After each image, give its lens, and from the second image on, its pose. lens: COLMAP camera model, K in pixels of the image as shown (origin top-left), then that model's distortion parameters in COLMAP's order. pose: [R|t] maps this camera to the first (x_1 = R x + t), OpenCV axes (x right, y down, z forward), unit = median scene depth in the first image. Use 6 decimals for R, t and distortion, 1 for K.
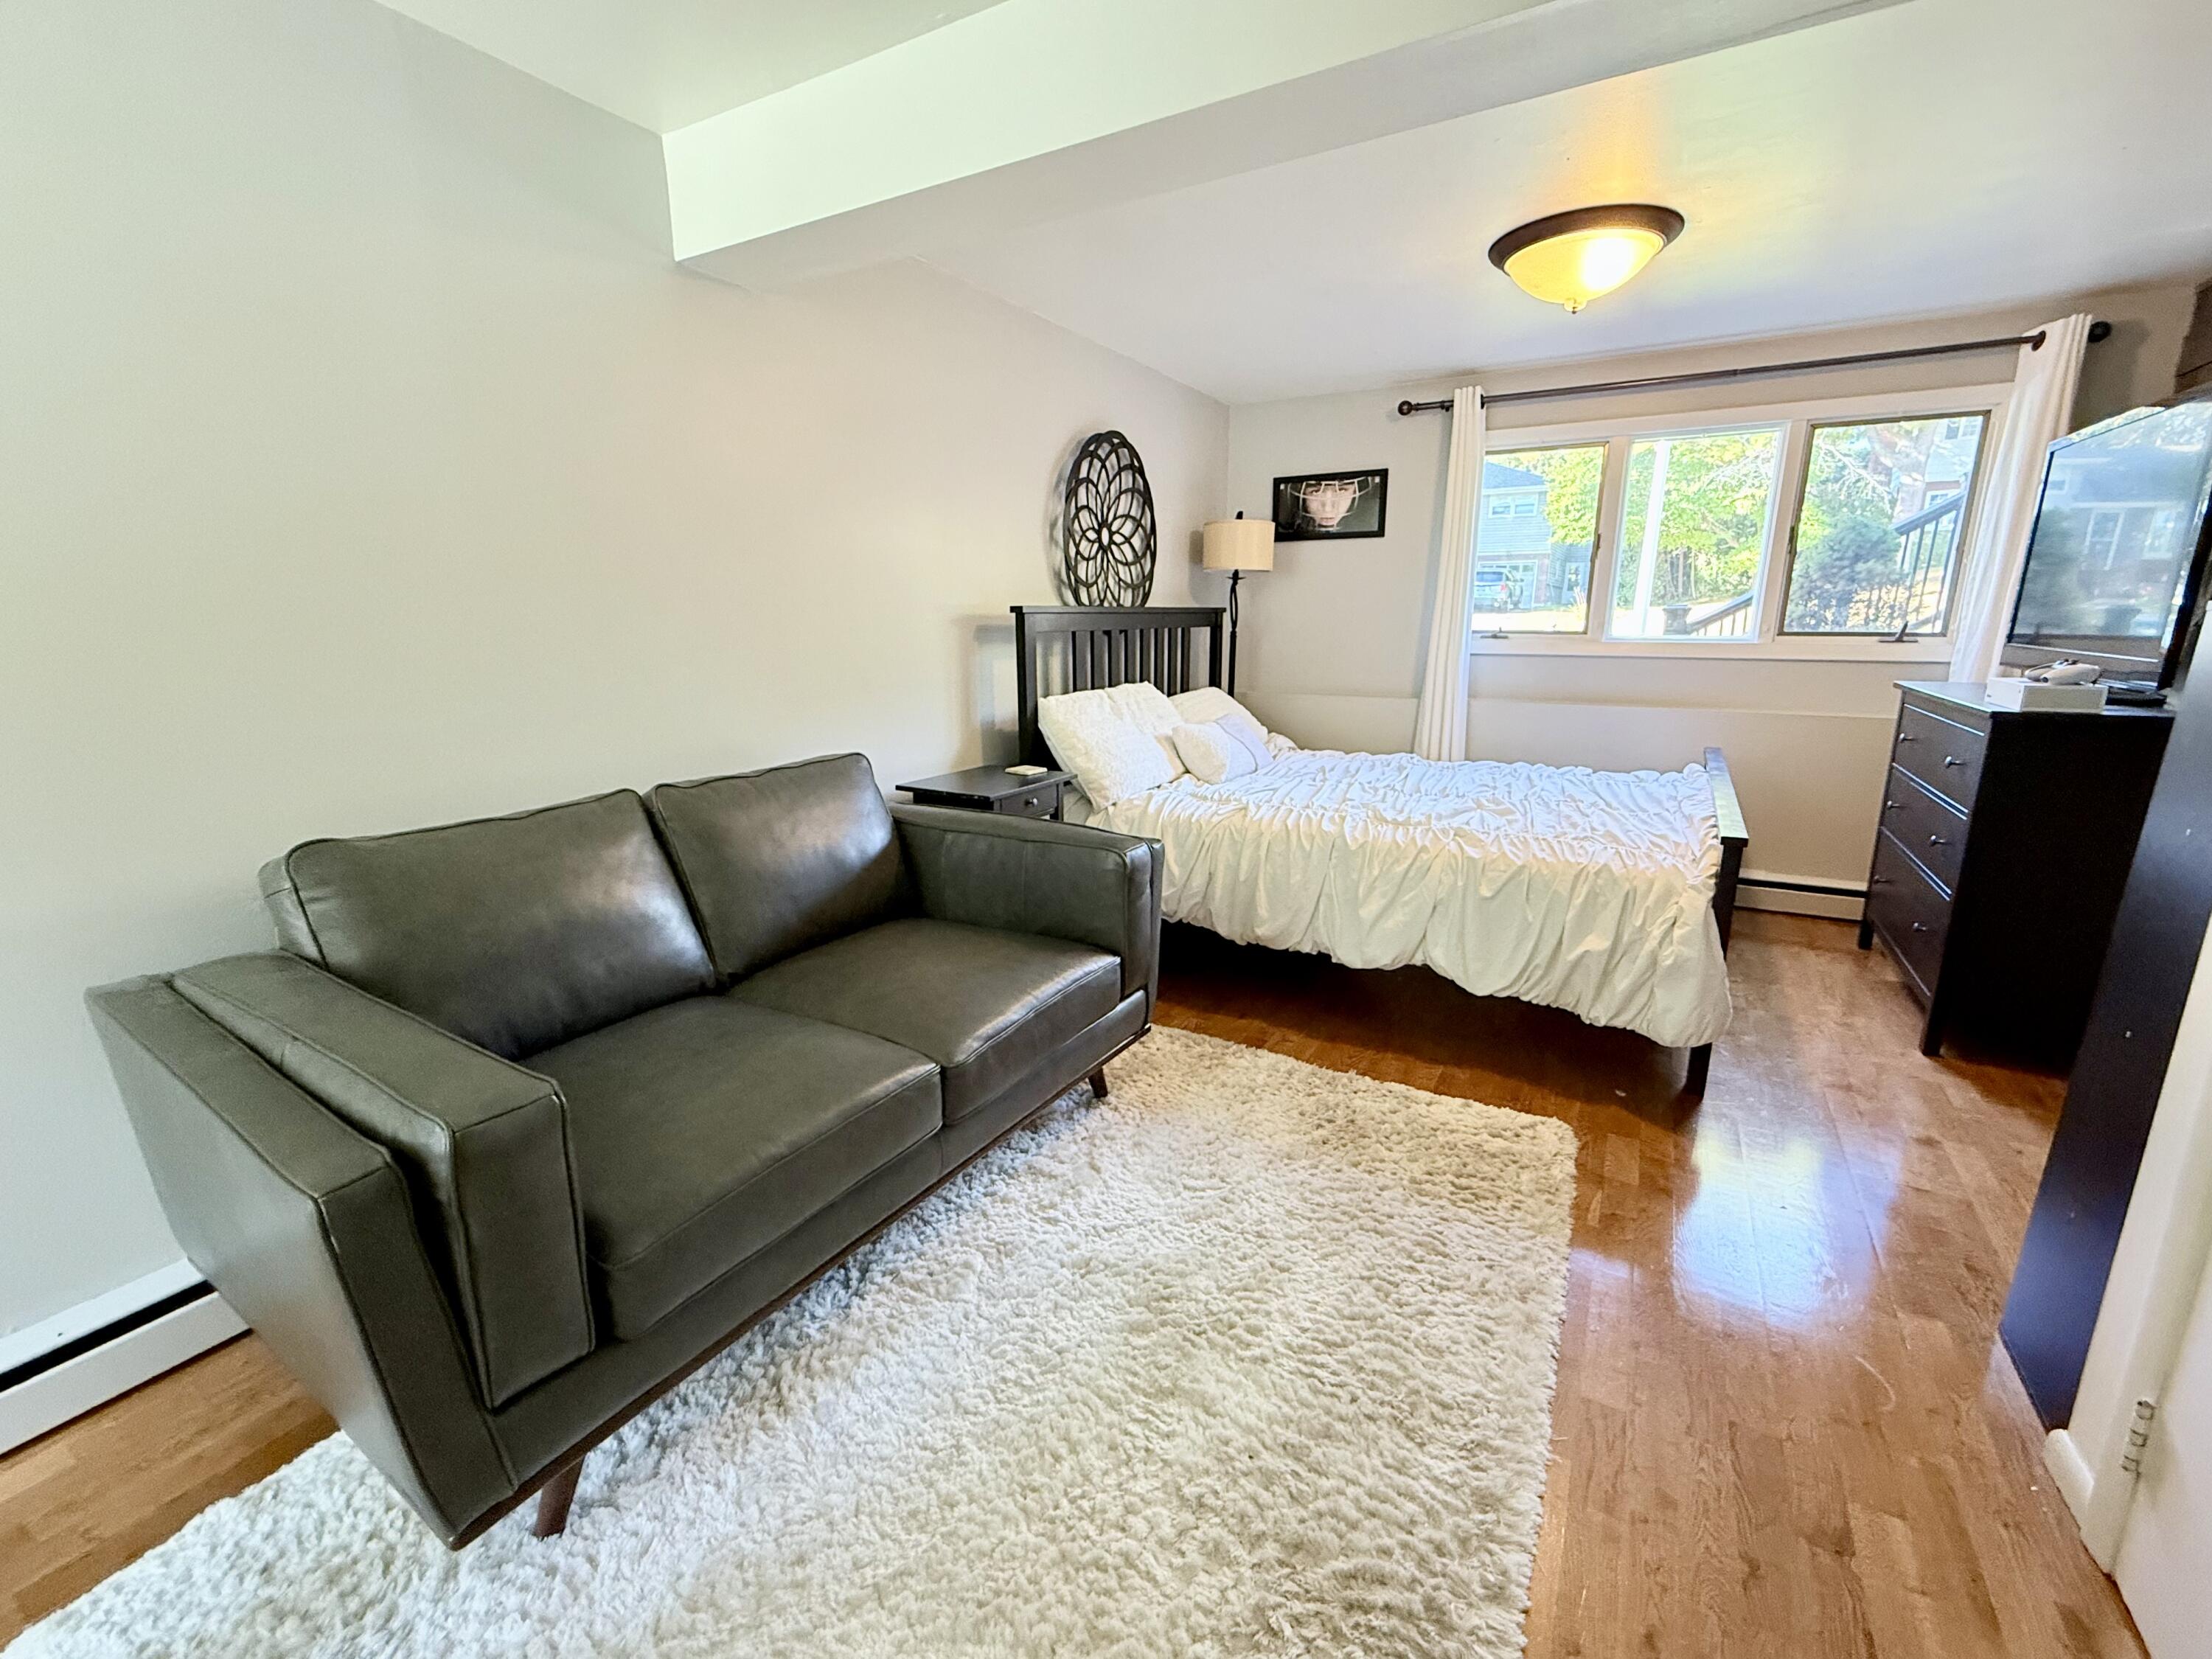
lens RADIAL K [[904.8, 0, 1106.0], [0, 904.8, 829.5], [0, 0, 1]] dist [-0.000147, -0.000286]
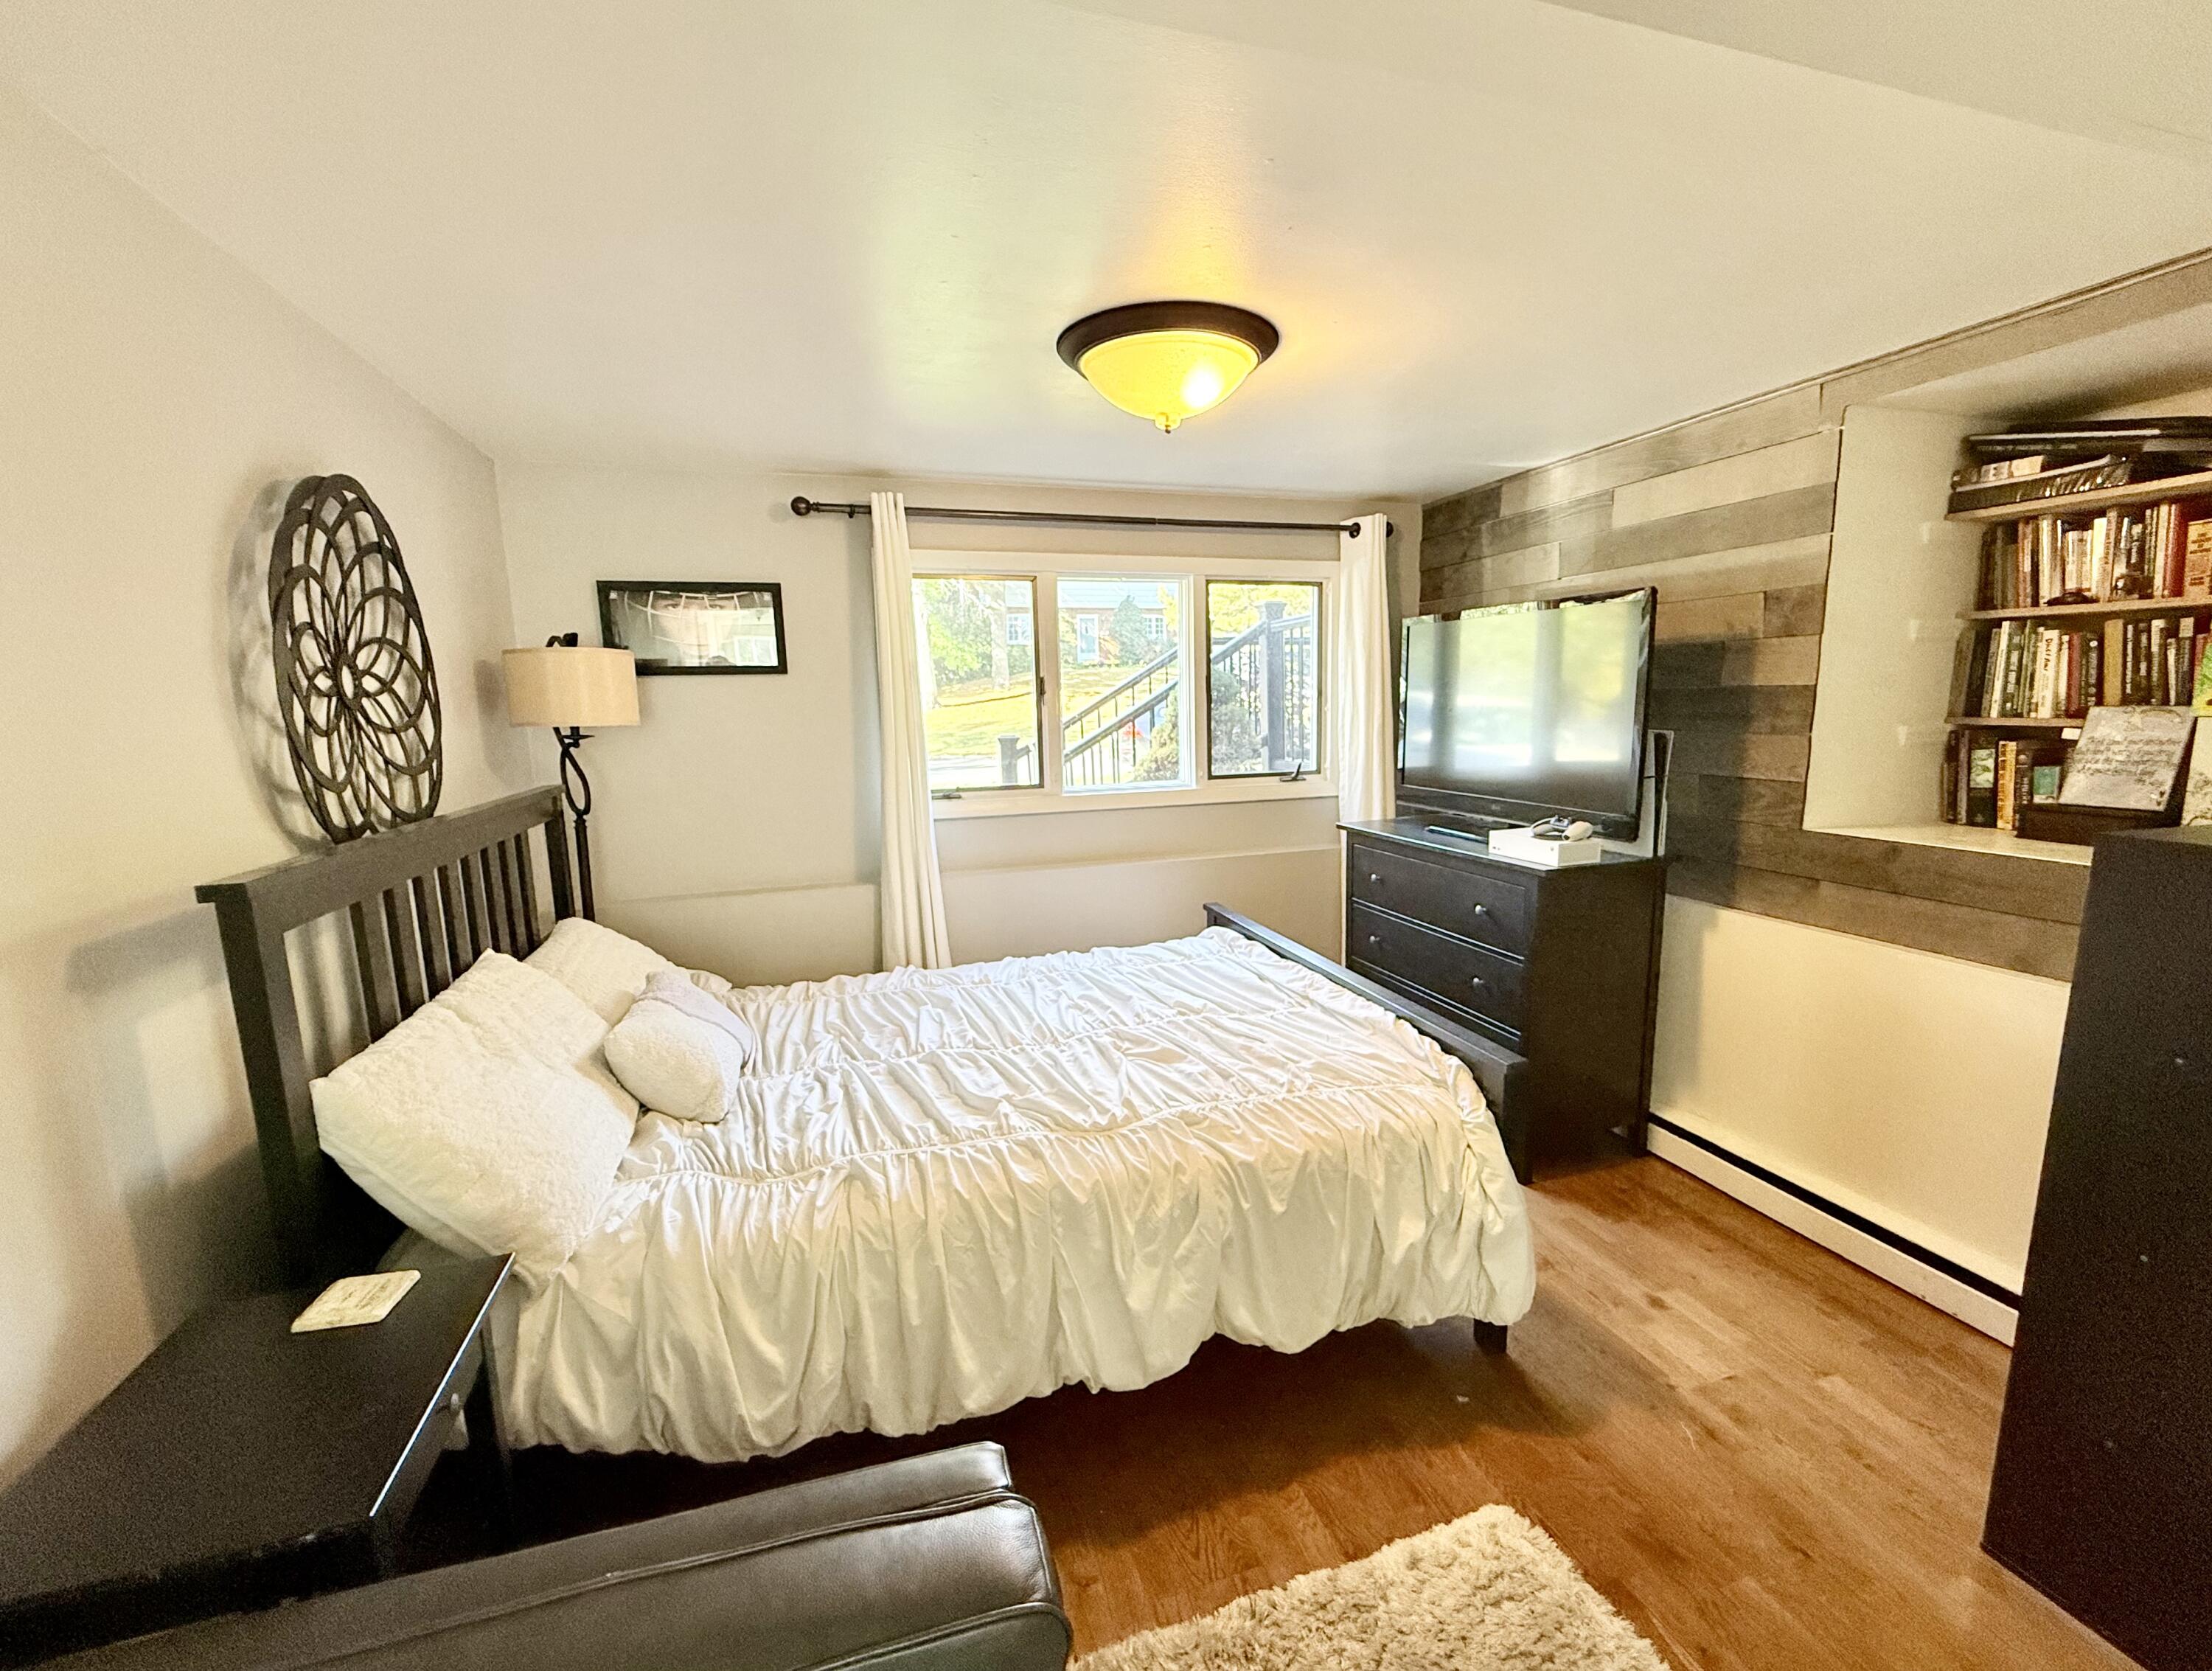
lens RADIAL K [[946.8, 0, 1114.5], [0, 946.8, 848.4], [0, 0, 1]] dist [-0.001074, -0.000225]
pose [[0.656210, -0.131179, 0.743089, -0.124275], [0.196491, 0.980506, -0.000427, -0.157731], [-0.728546, 0.146290, 0.669193, 0.375996]]
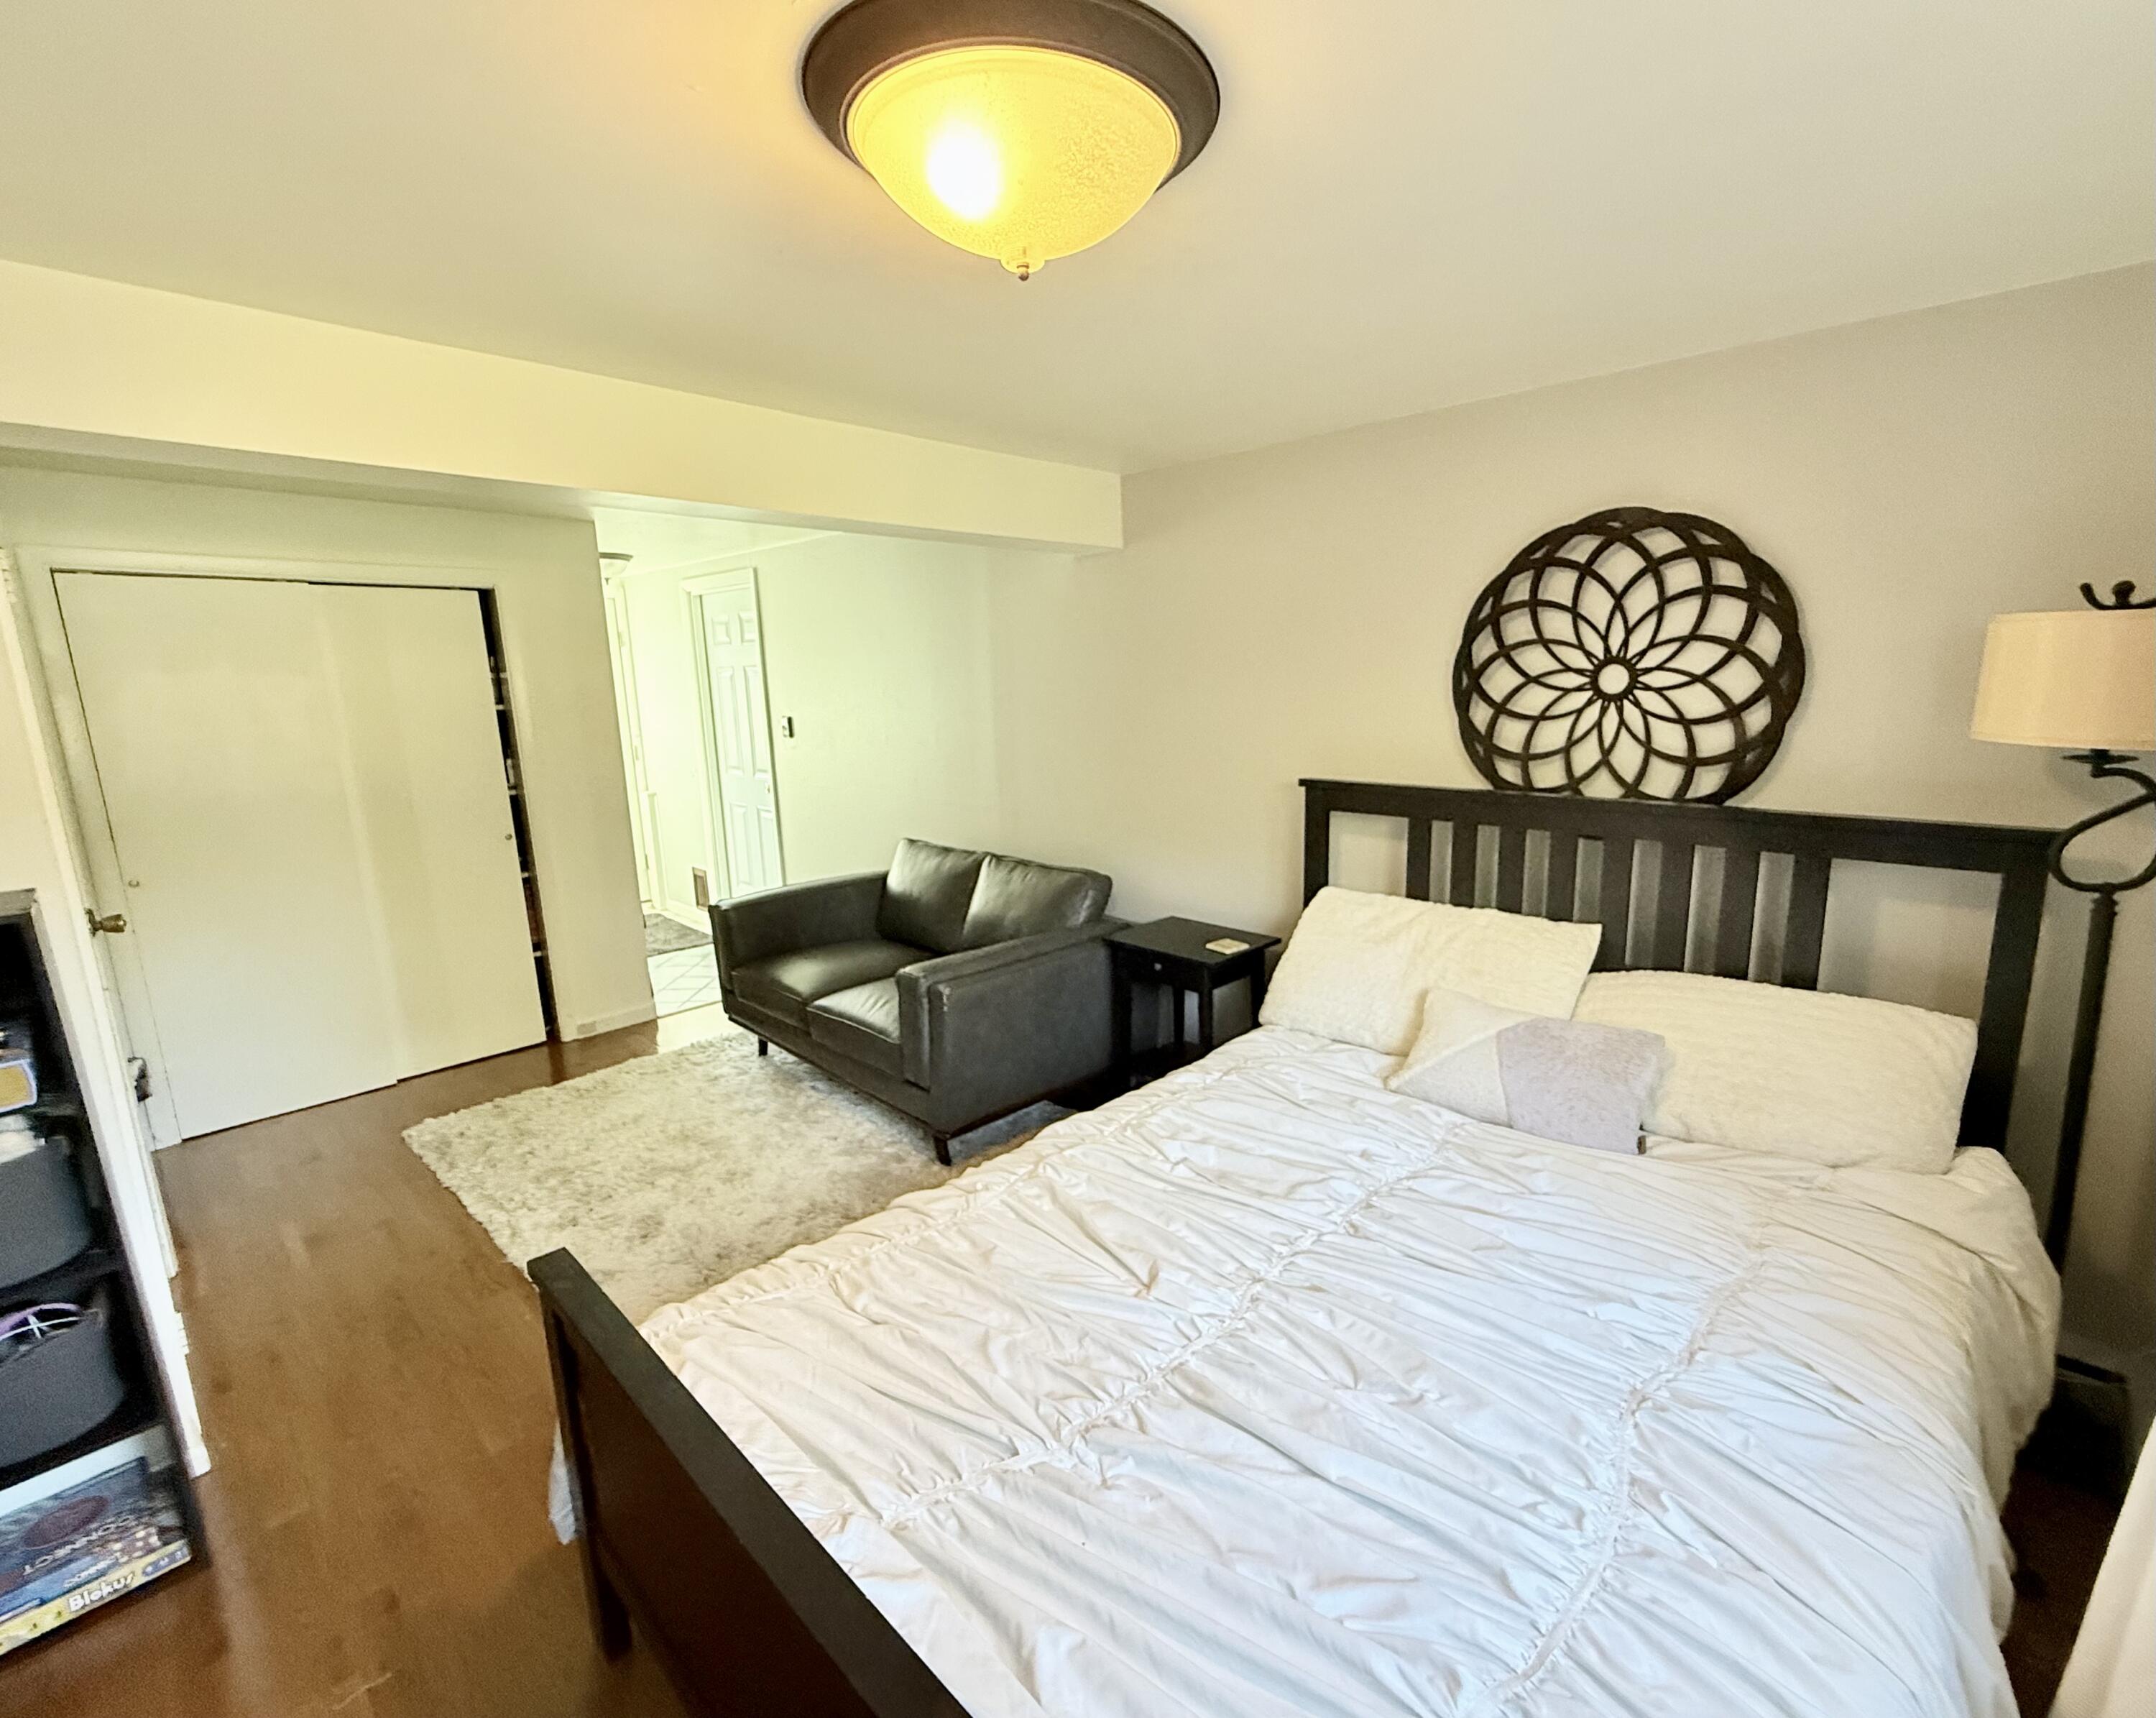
lens RADIAL K [[900.3, 0, 1078.0], [0, 900.3, 859.0], [0, 0, 1]] dist [-0.000008, 0.000001]
pose [[-0.207535, 0.192704, -0.959059, 0.692313], [-0.205412, 0.949962, 0.235326, -0.284697], [0.956418, 0.245841, -0.157567, 0.801933]]
